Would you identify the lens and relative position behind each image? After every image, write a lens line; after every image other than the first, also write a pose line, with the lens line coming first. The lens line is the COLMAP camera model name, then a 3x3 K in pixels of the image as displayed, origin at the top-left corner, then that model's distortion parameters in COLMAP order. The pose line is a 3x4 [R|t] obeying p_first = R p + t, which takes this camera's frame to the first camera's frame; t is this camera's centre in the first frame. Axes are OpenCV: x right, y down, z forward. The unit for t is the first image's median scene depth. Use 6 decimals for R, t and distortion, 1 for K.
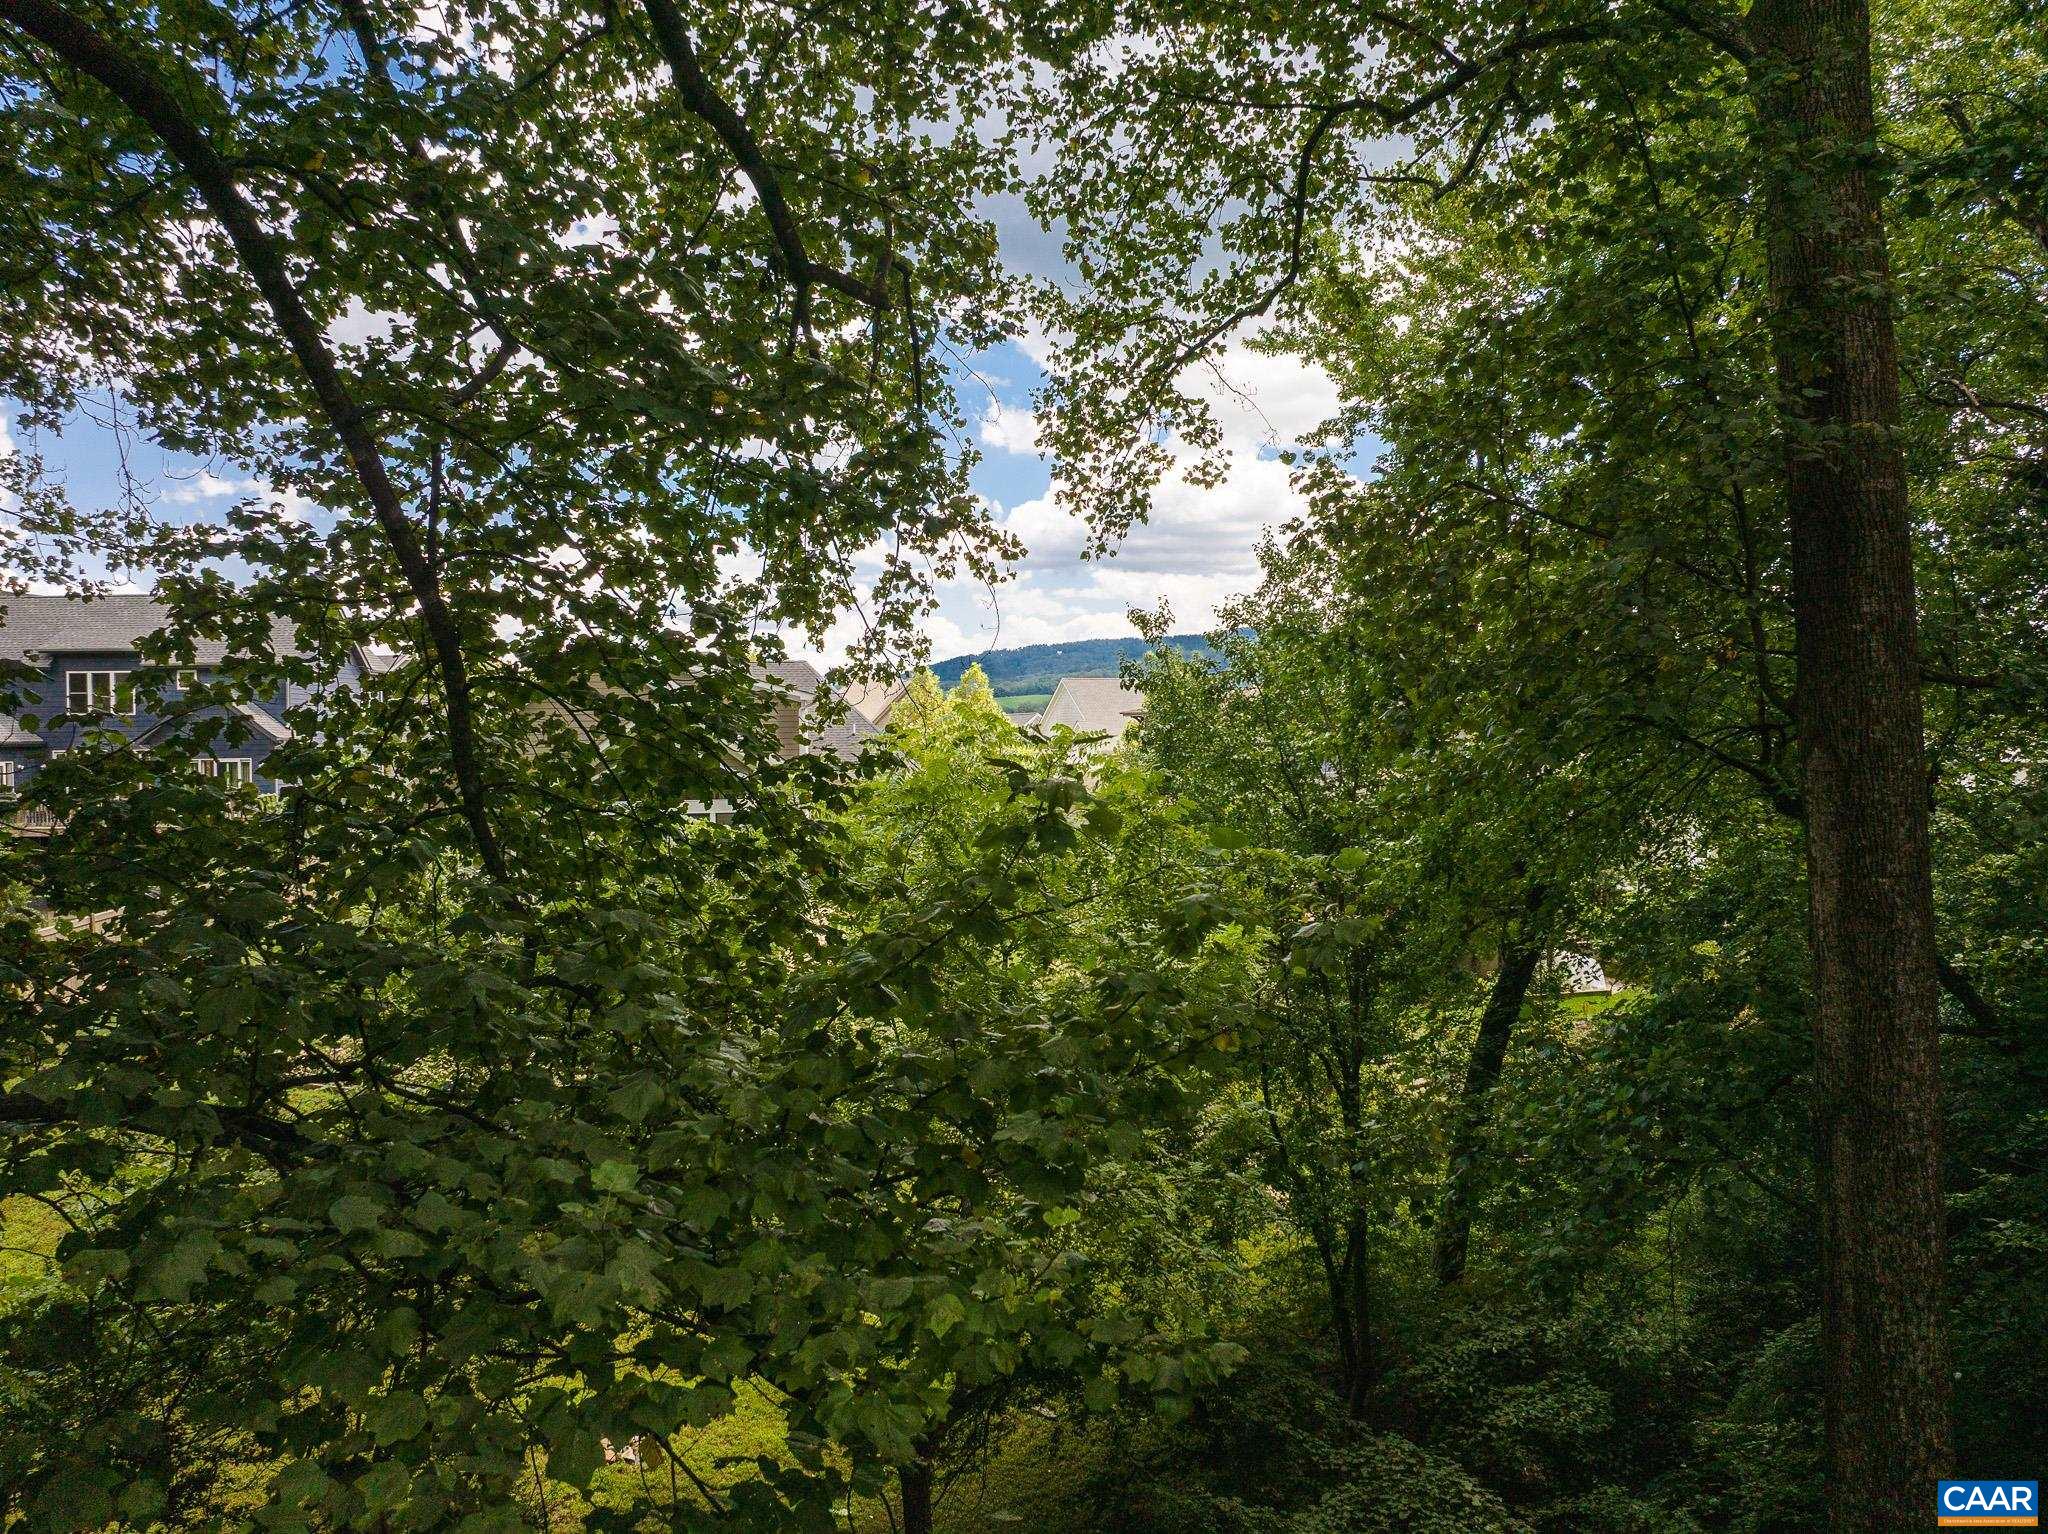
lens RADIAL K [[1528.6, 0, 1024.0], [0, 1528.6, 767.0], [0, 0, 1]] dist [-0.025996, -0.012381]
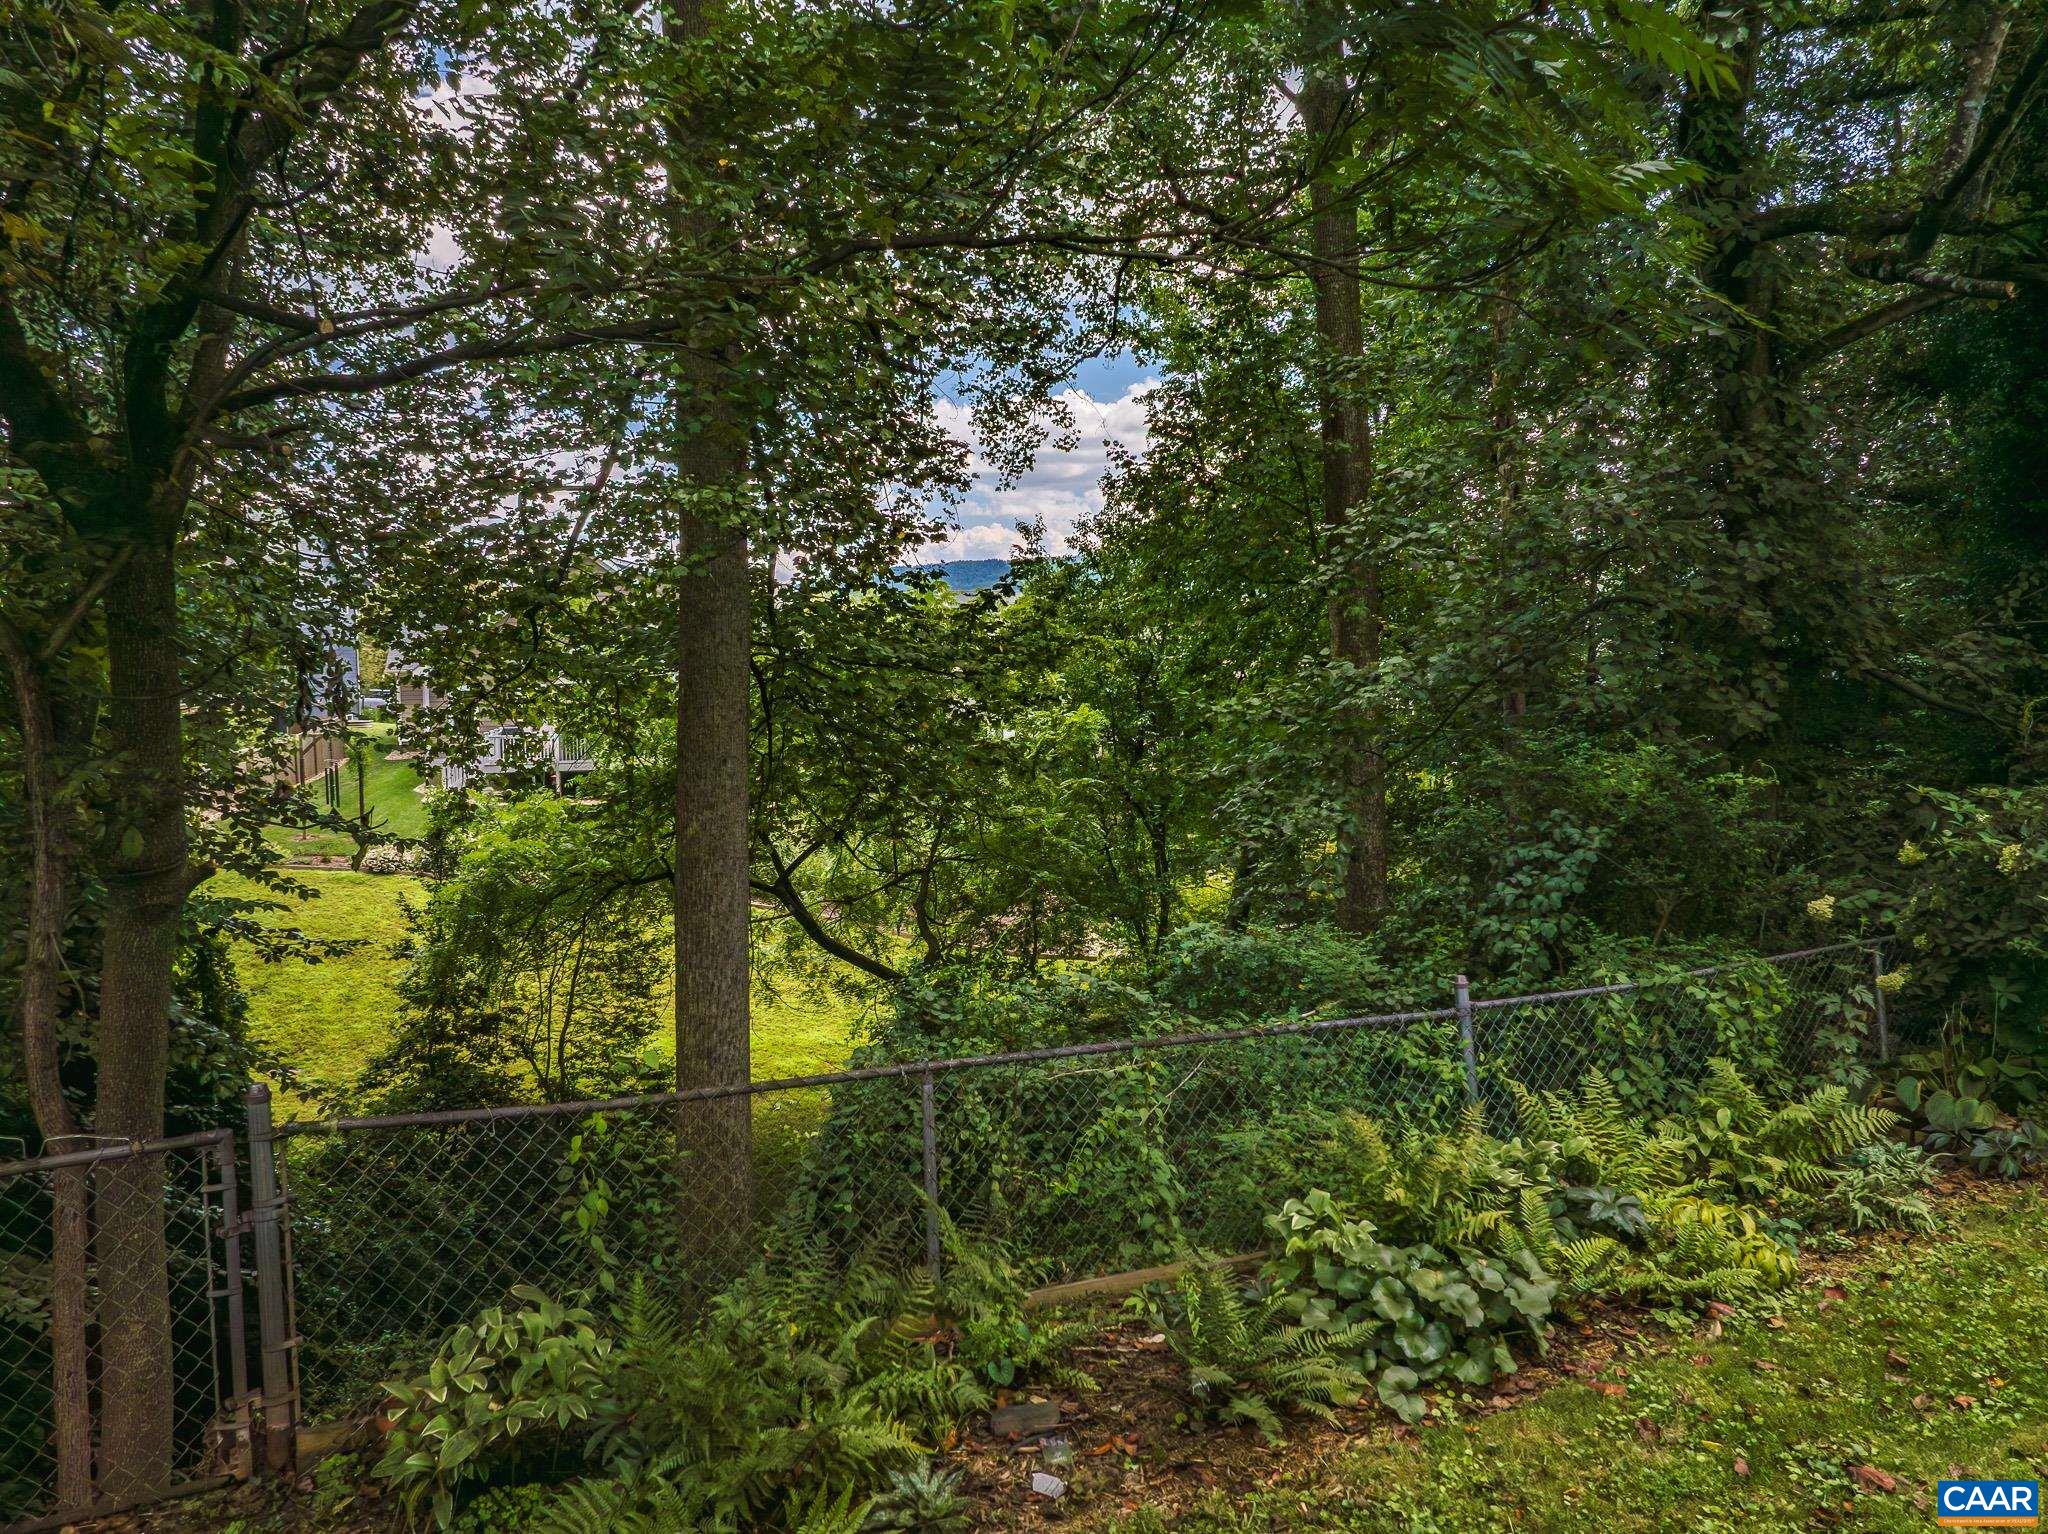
lens RADIAL K [[1528.6, 0, 1024.0], [0, 1528.6, 767.0], [0, 0, 1]] dist [-0.025996, -0.012381]
pose [[0.996143, -0.006466, 0.087506, -0.092059], [0.002003, 0.998697, 0.050988, 0.098294], [-0.087721, -0.050616, 0.994858, -0.823333]]
